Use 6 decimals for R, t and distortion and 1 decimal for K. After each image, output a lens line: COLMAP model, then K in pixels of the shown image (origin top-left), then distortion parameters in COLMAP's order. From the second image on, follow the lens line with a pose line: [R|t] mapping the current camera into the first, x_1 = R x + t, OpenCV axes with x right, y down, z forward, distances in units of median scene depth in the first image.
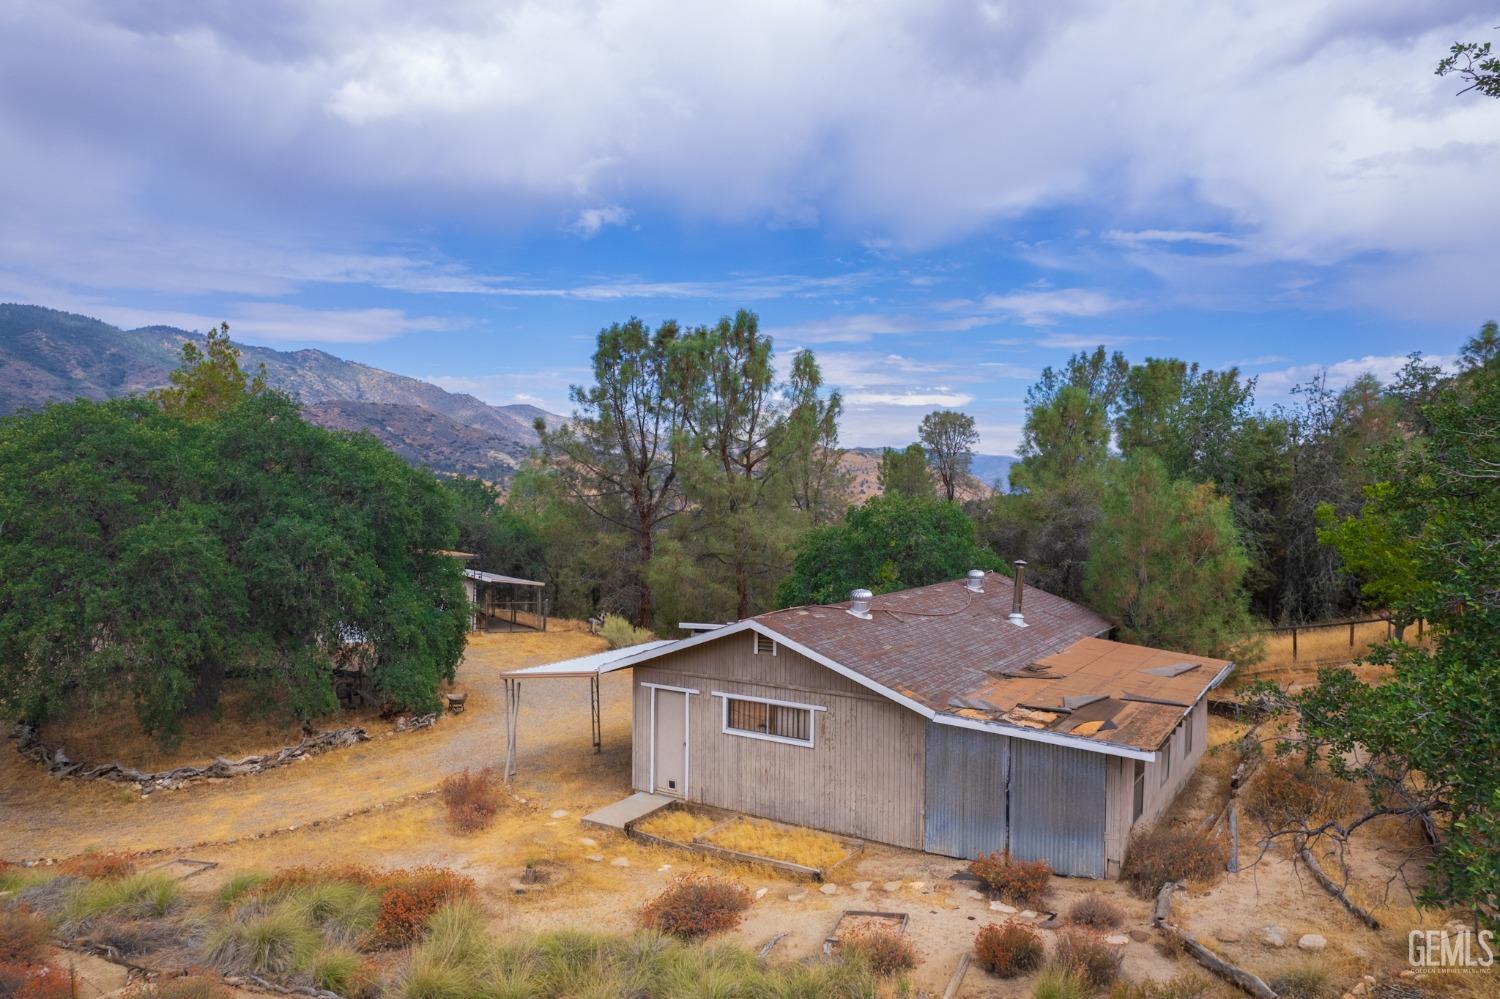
lens RADIAL K [[978.4, 0, 750.0], [0, 978.4, 499.5], [0, 0, 1]] dist [-0.084346, 0.078757]
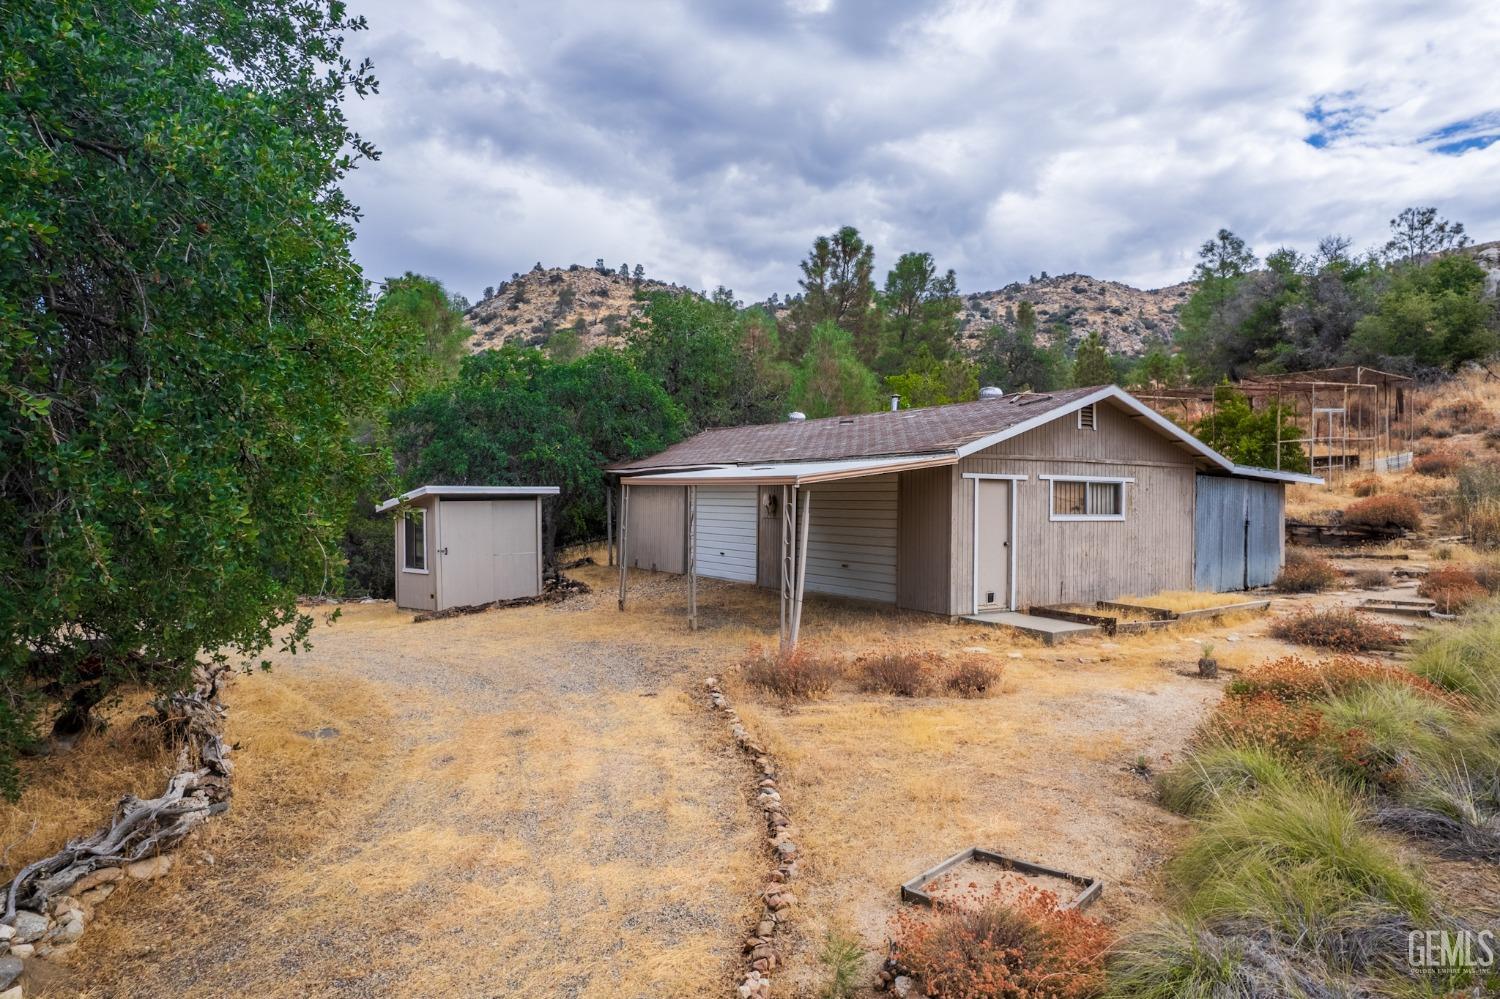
lens RADIAL K [[969.8, 0, 750.0], [0, 969.8, 499.5], [0, 0, 1]] dist [-0.106360, 0.100236]
pose [[0.409198, 0.002353, 0.912443, -0.930766], [-0.009433, 0.999954, 0.001651, 0.221900], [-0.912397, -0.009283, 0.409201, 0.893507]]
